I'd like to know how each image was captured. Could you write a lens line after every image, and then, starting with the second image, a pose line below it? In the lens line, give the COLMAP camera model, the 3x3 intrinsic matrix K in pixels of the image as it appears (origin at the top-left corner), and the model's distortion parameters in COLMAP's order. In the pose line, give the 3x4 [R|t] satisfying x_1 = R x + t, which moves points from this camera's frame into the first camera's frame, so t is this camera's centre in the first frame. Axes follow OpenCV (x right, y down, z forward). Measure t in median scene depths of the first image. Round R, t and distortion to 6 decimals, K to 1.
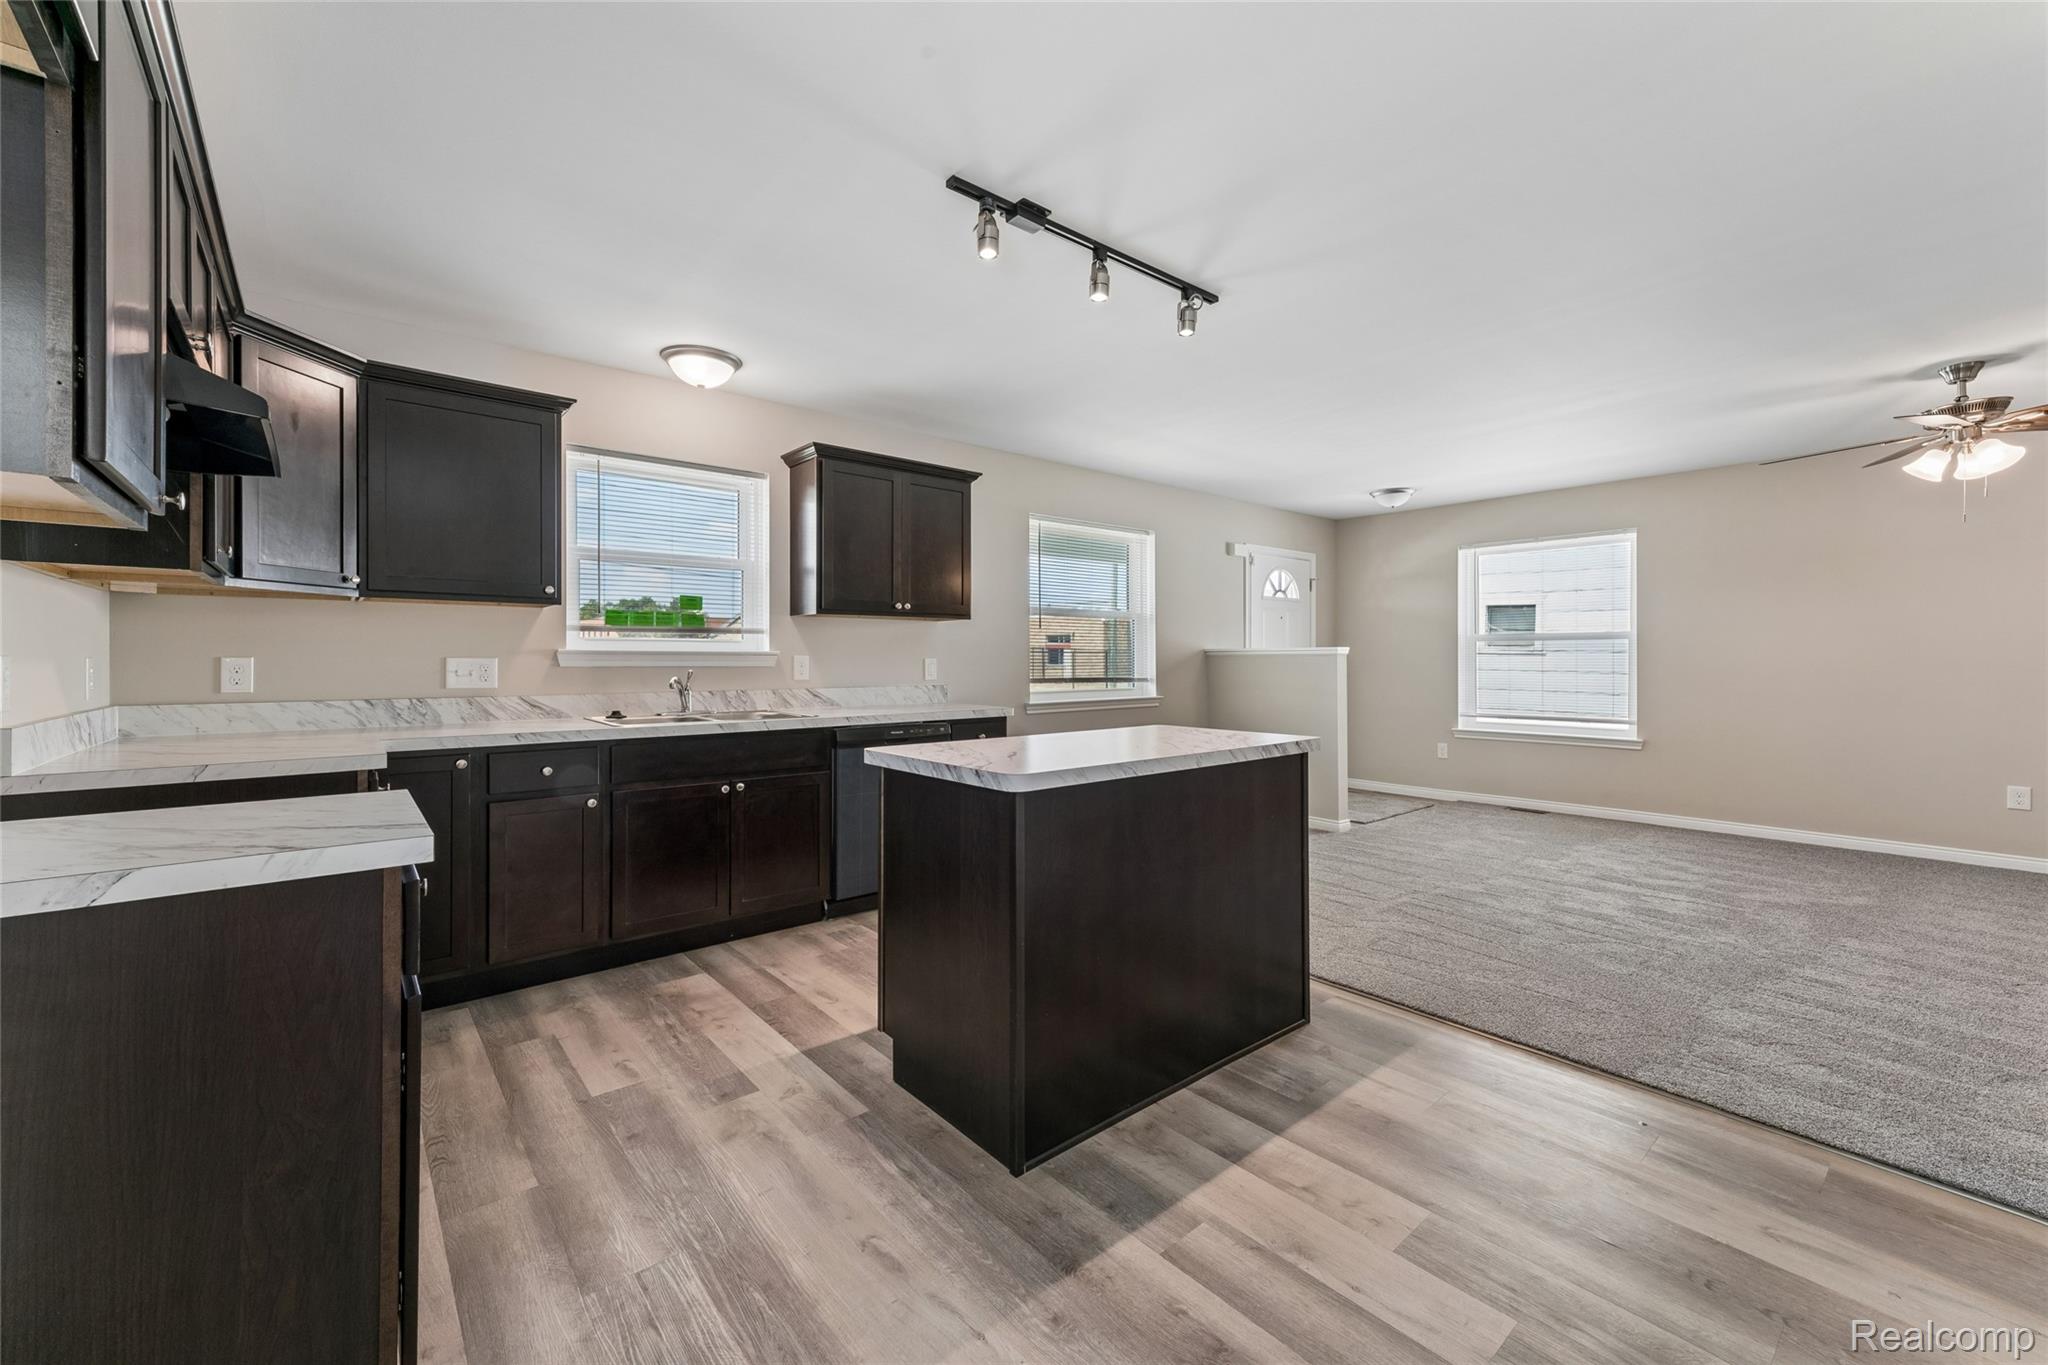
lens RADIAL K [[818.2, 0, 1003.2], [0, 818.2, 664.0], [0, 0, 1]] dist [0.001681, -0.000893]
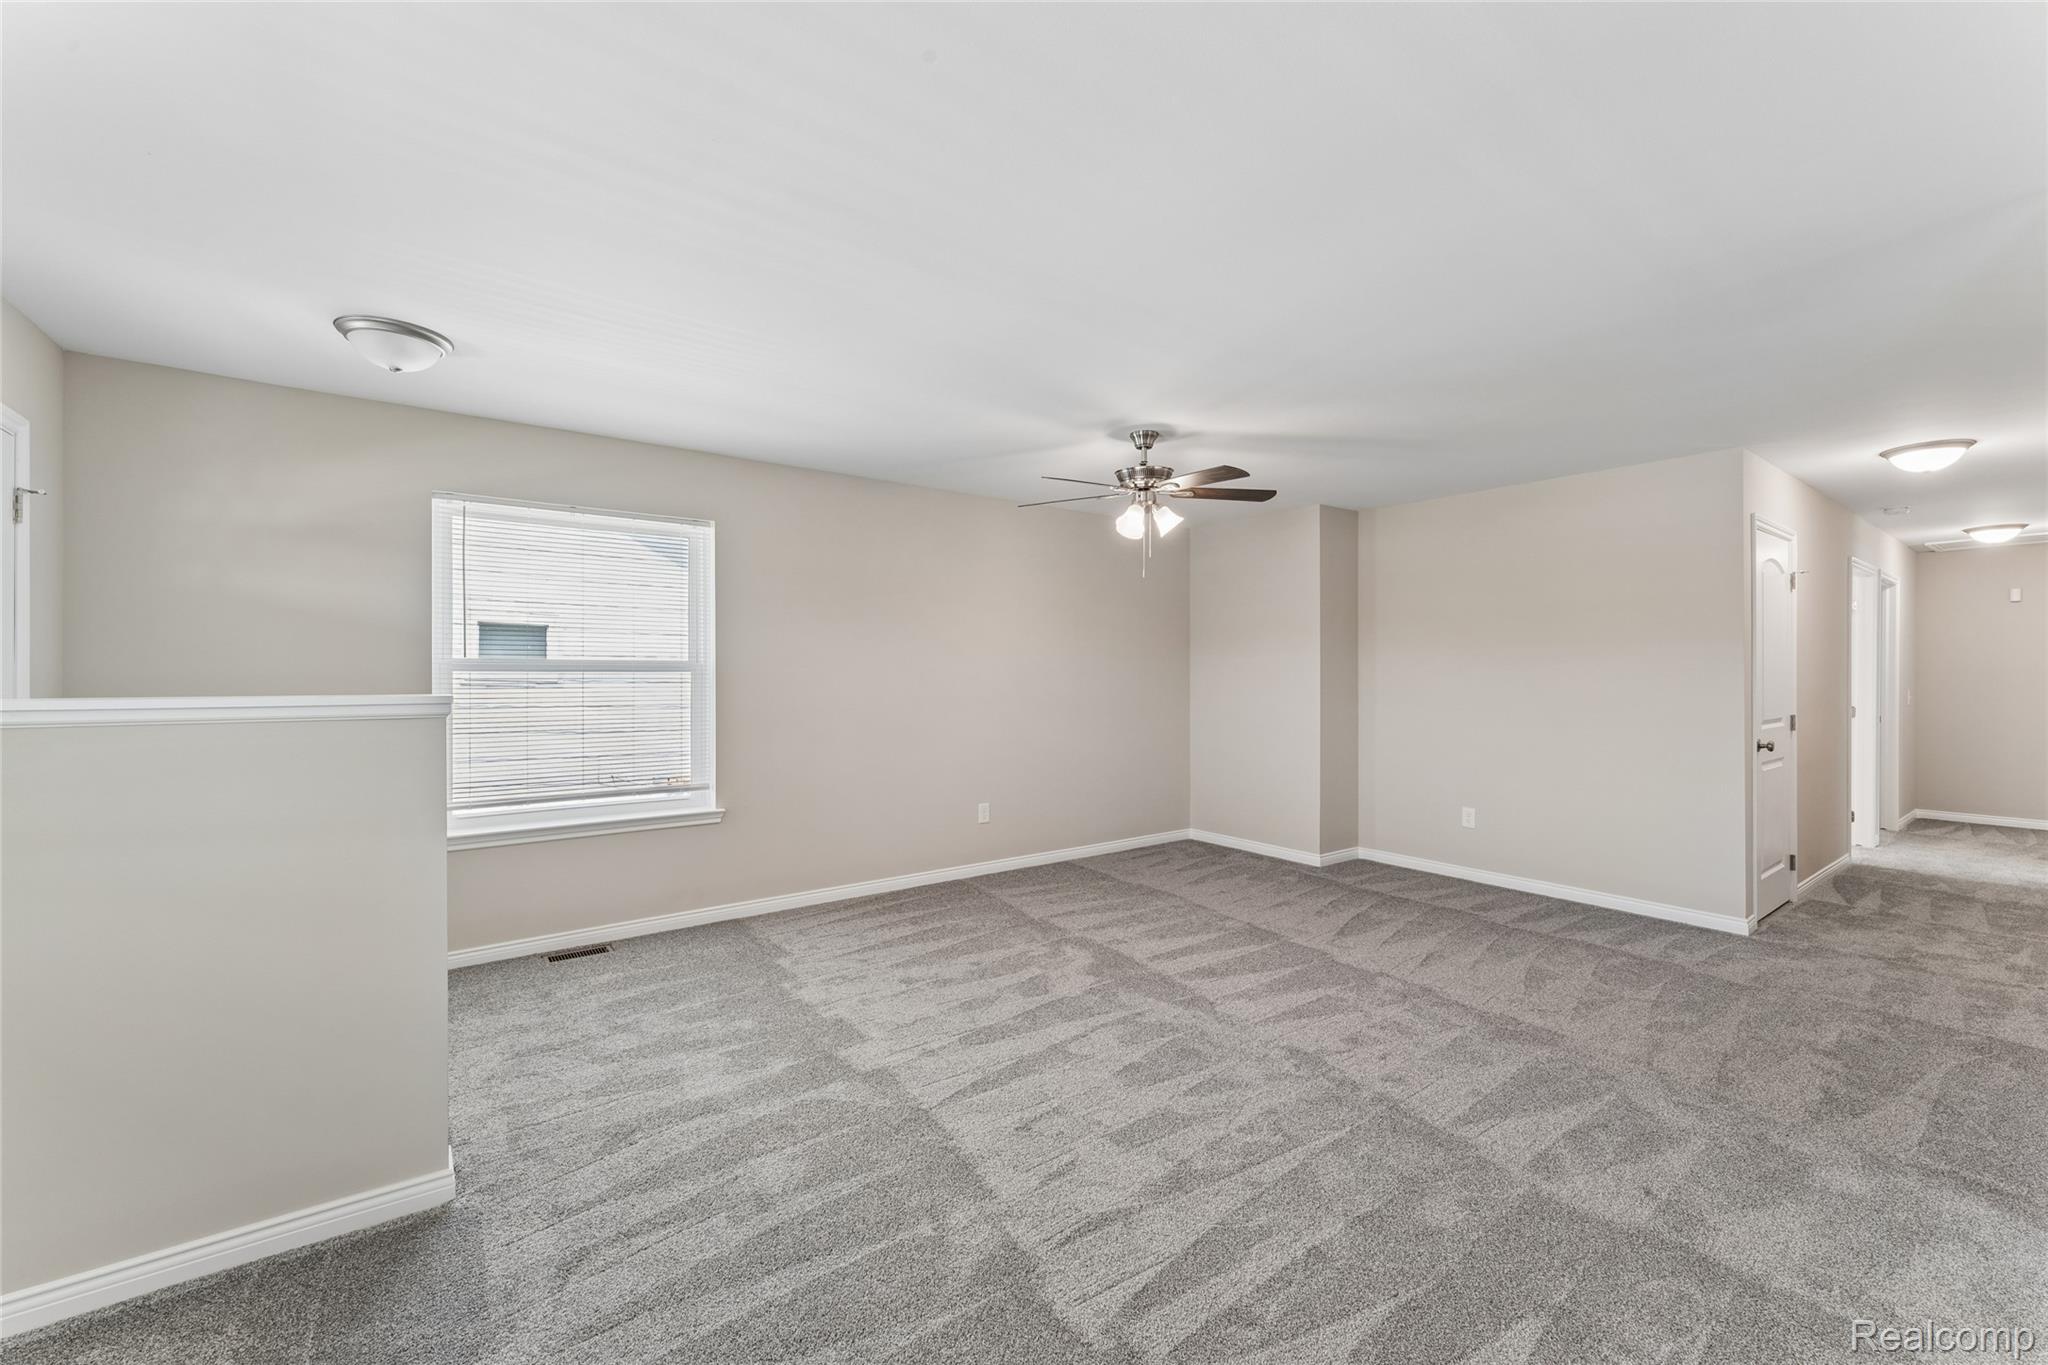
lens RADIAL K [[818.2, 0, 1021.1], [0, 818.2, 678.4], [0, 0, 1]] dist [0.001681, -0.000893]
pose [[0.033723, -0.006167, 0.999412, 0.101708], [0.003346, 0.999976, 0.006058, -0.060837], [-0.999426, 0.003140, 0.033743, 1.441095]]
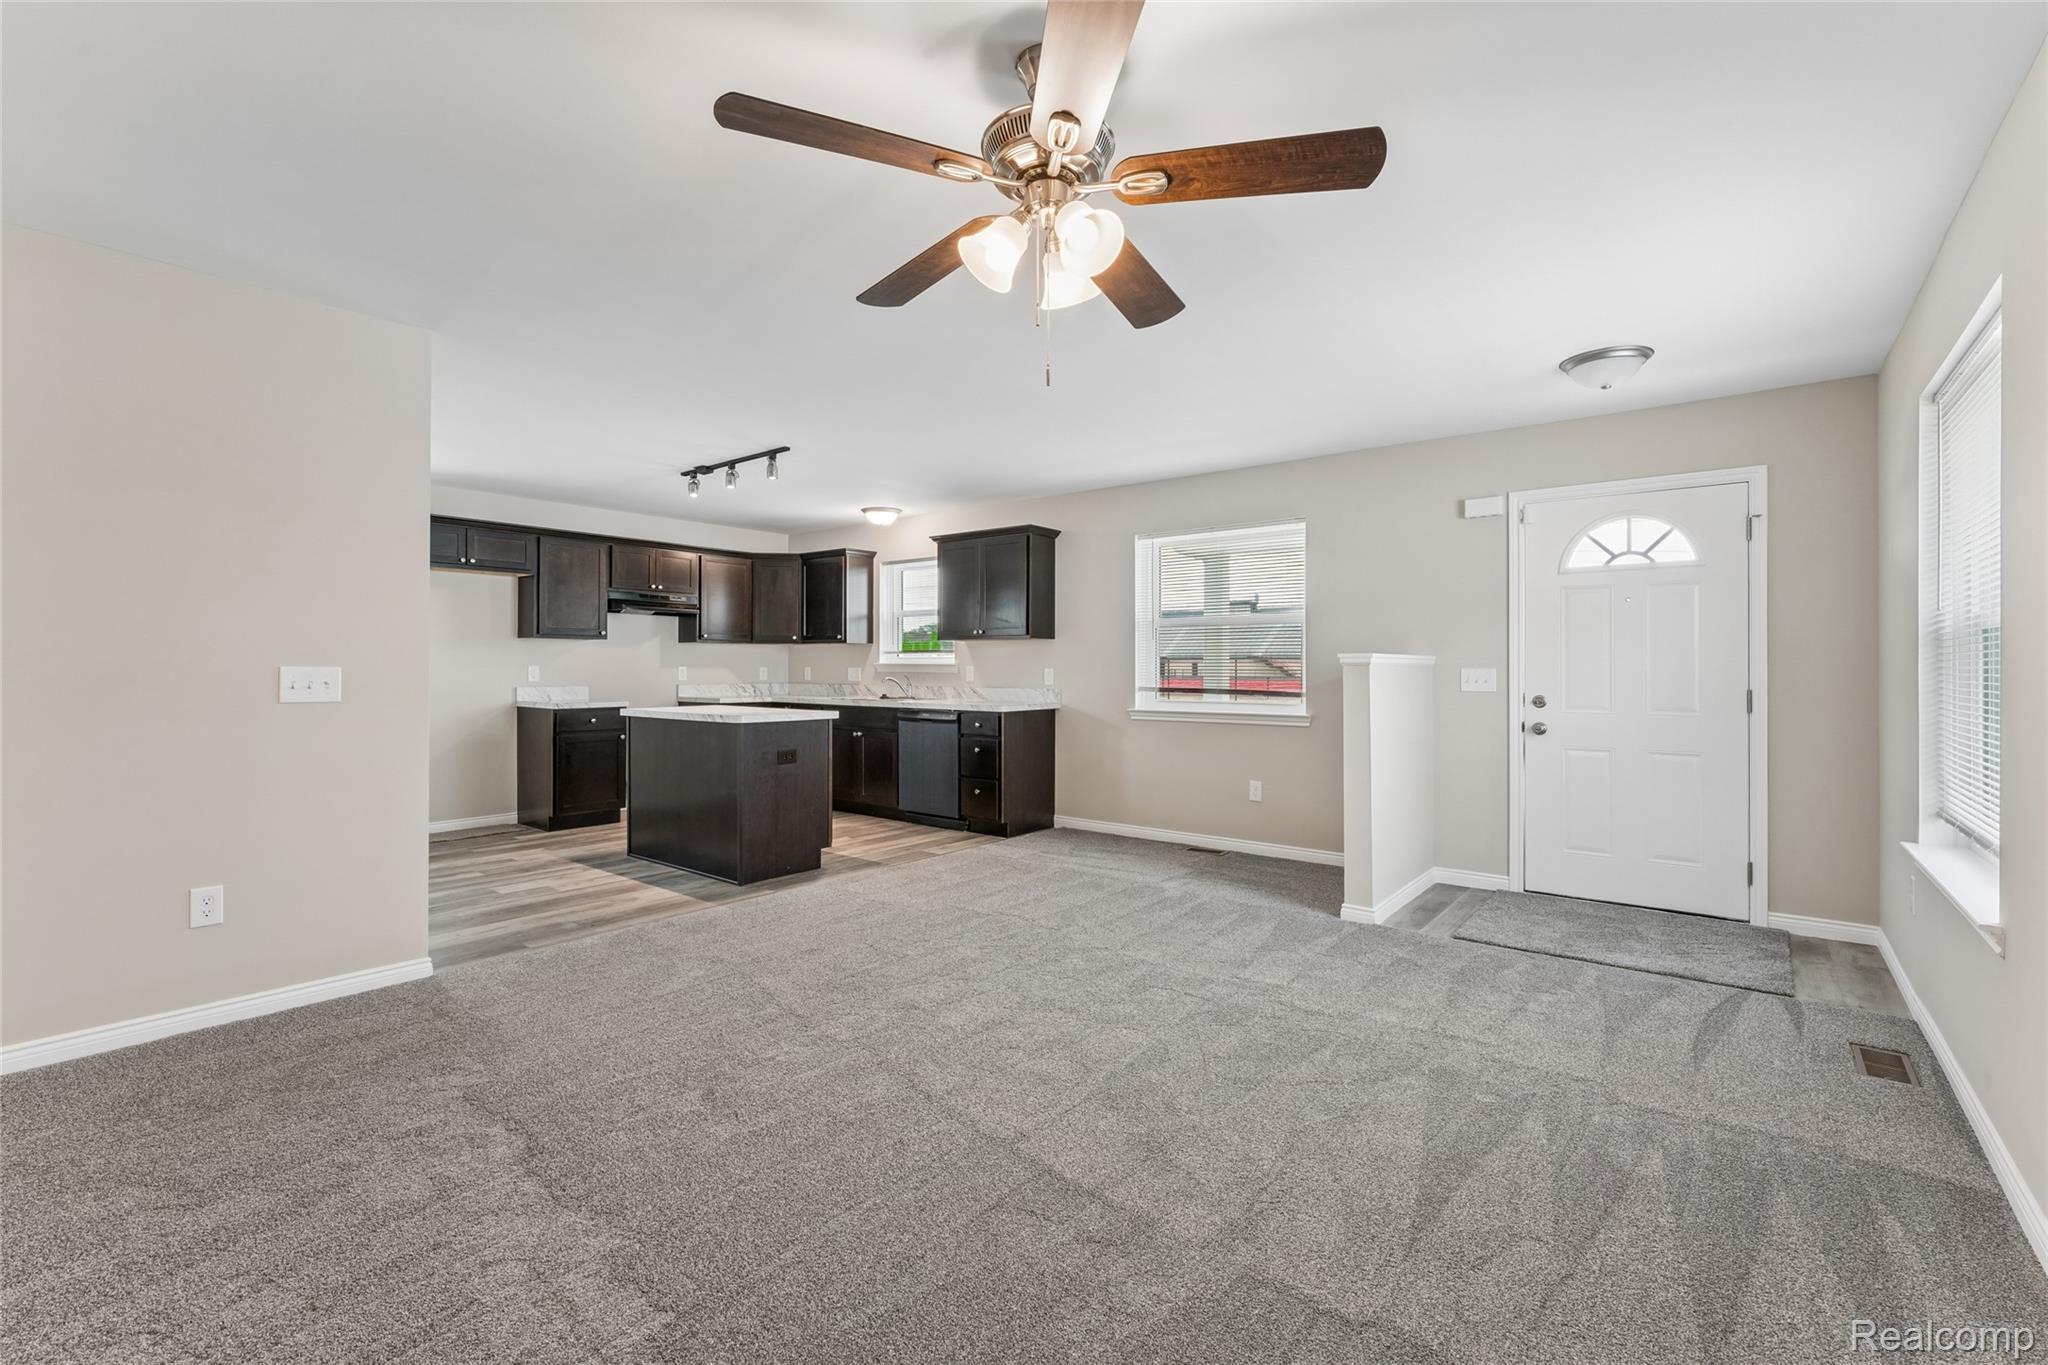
lens RADIAL K [[860.1, 0, 1003.8], [0, 860.1, 676.0], [0, 0, 1]] dist [0.000520, -0.000182]
pose [[0.205659, 0.011410, -0.978557, 2.093660], [-0.008914, 0.999912, 0.009786, -0.011980], [0.978583, 0.006710, 0.205742, 1.105752]]
